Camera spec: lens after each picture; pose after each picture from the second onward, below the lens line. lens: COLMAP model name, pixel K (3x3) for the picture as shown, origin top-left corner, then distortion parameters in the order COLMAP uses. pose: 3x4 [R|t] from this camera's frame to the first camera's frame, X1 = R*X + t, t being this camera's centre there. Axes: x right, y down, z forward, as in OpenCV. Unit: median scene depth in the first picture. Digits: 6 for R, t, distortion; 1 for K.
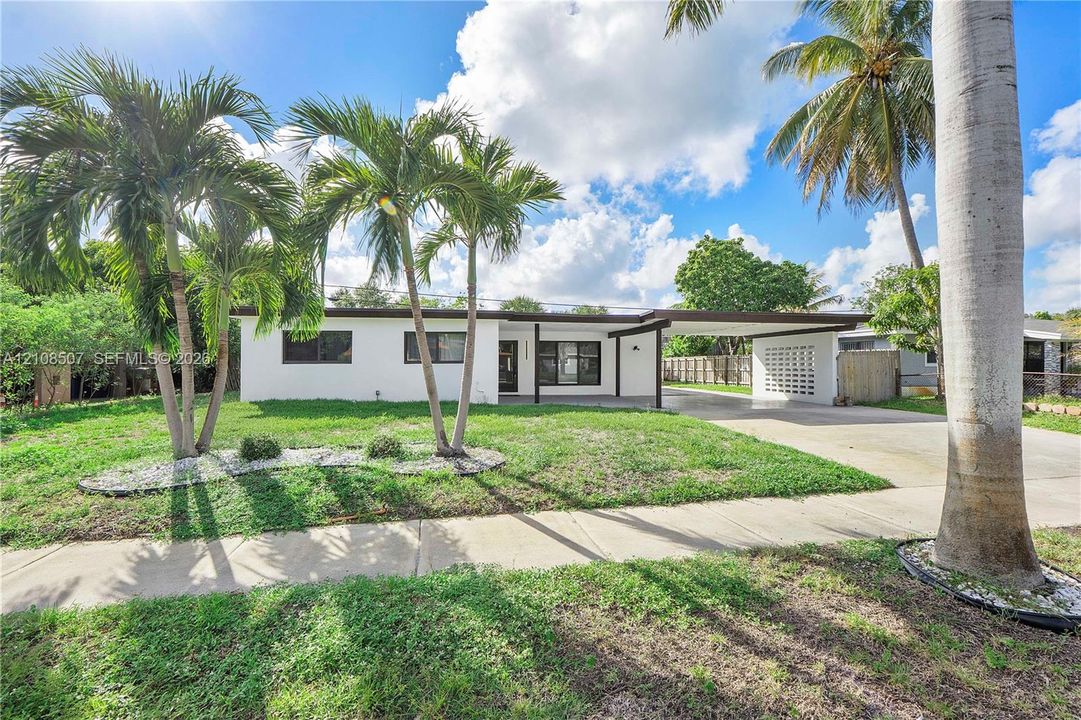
lens RADIAL K [[493.5, 0, 537.9], [0, 493.5, 359.4], [0, 0, 1]] dist [-0.003597, -0.000419]
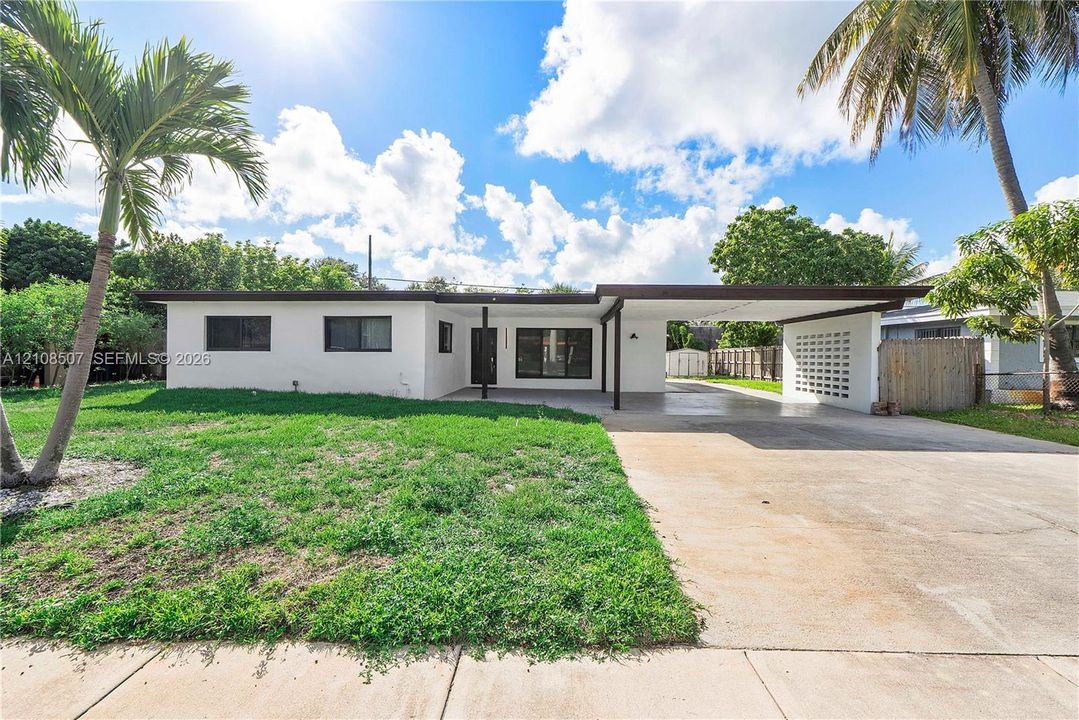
lens RADIAL K [[457.5, 0, 540.2], [0, 457.5, 355.6], [0, 0, 1]] dist [-0.007907, -0.000354]
pose [[0.973917, 0.009759, -0.226694, 0.244142], [-0.007350, 0.999907, 0.011469, 0.003128], [0.226785, -0.009503, 0.973898, 0.209309]]
